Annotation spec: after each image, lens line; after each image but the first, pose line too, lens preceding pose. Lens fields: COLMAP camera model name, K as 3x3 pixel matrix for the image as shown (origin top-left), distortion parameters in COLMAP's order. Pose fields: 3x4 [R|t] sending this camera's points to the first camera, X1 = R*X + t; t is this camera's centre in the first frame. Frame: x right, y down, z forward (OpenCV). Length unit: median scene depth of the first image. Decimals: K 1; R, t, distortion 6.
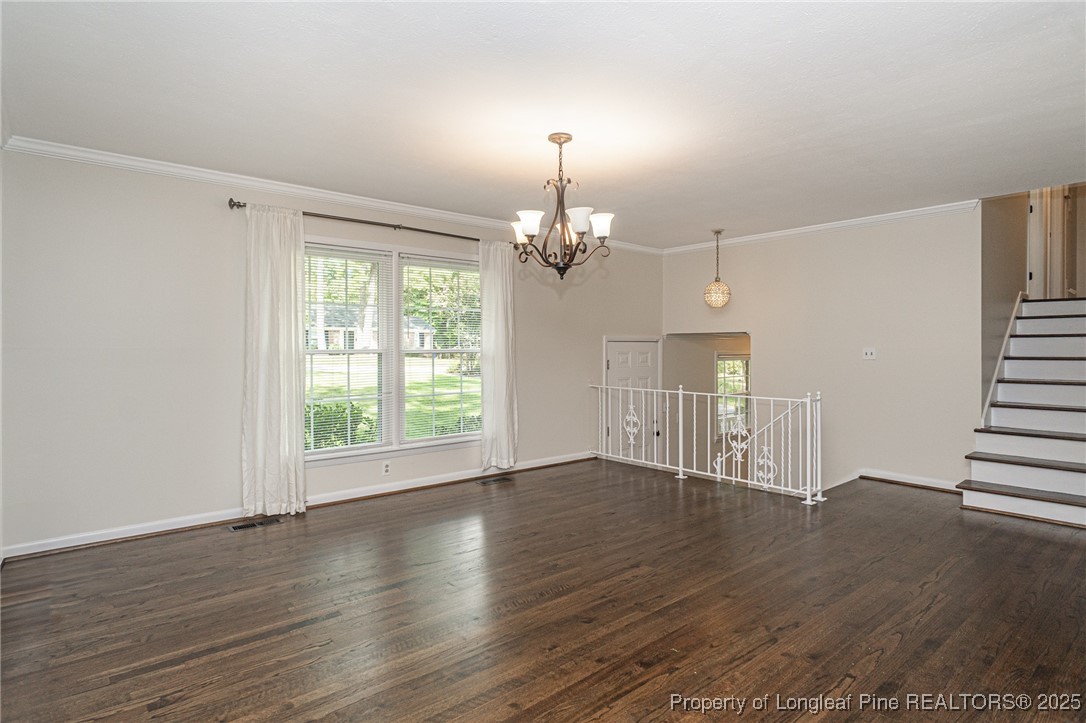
lens RADIAL K [[571.9, 0, 537.9], [0, 571.9, 355.1], [0, 0, 1]] dist [-0.002392, -0.000069]
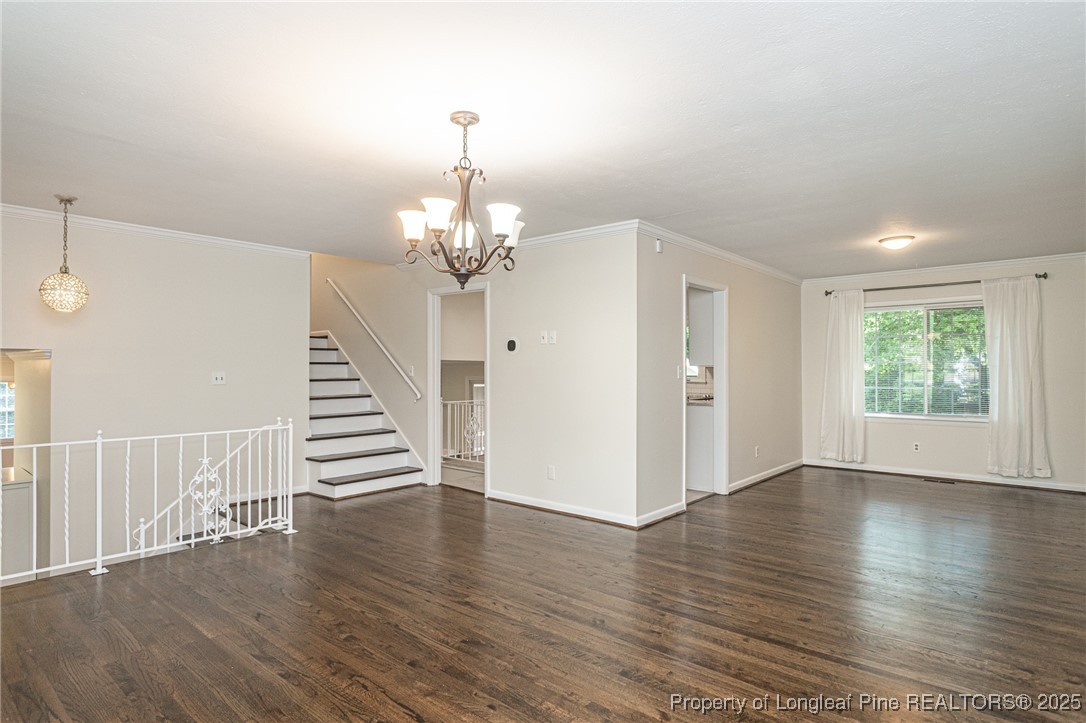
lens RADIAL K [[621.5, 0, 512.0], [0, 621.5, 364.3], [0, 0, 1]] dist [-0.013965, -0.000468]
pose [[-0.146194, 0.013560, 0.989163, -0.709428], [0.012898, 0.999847, -0.011800, -0.010169], [-0.989172, 0.011033, -0.146347, 0.883755]]
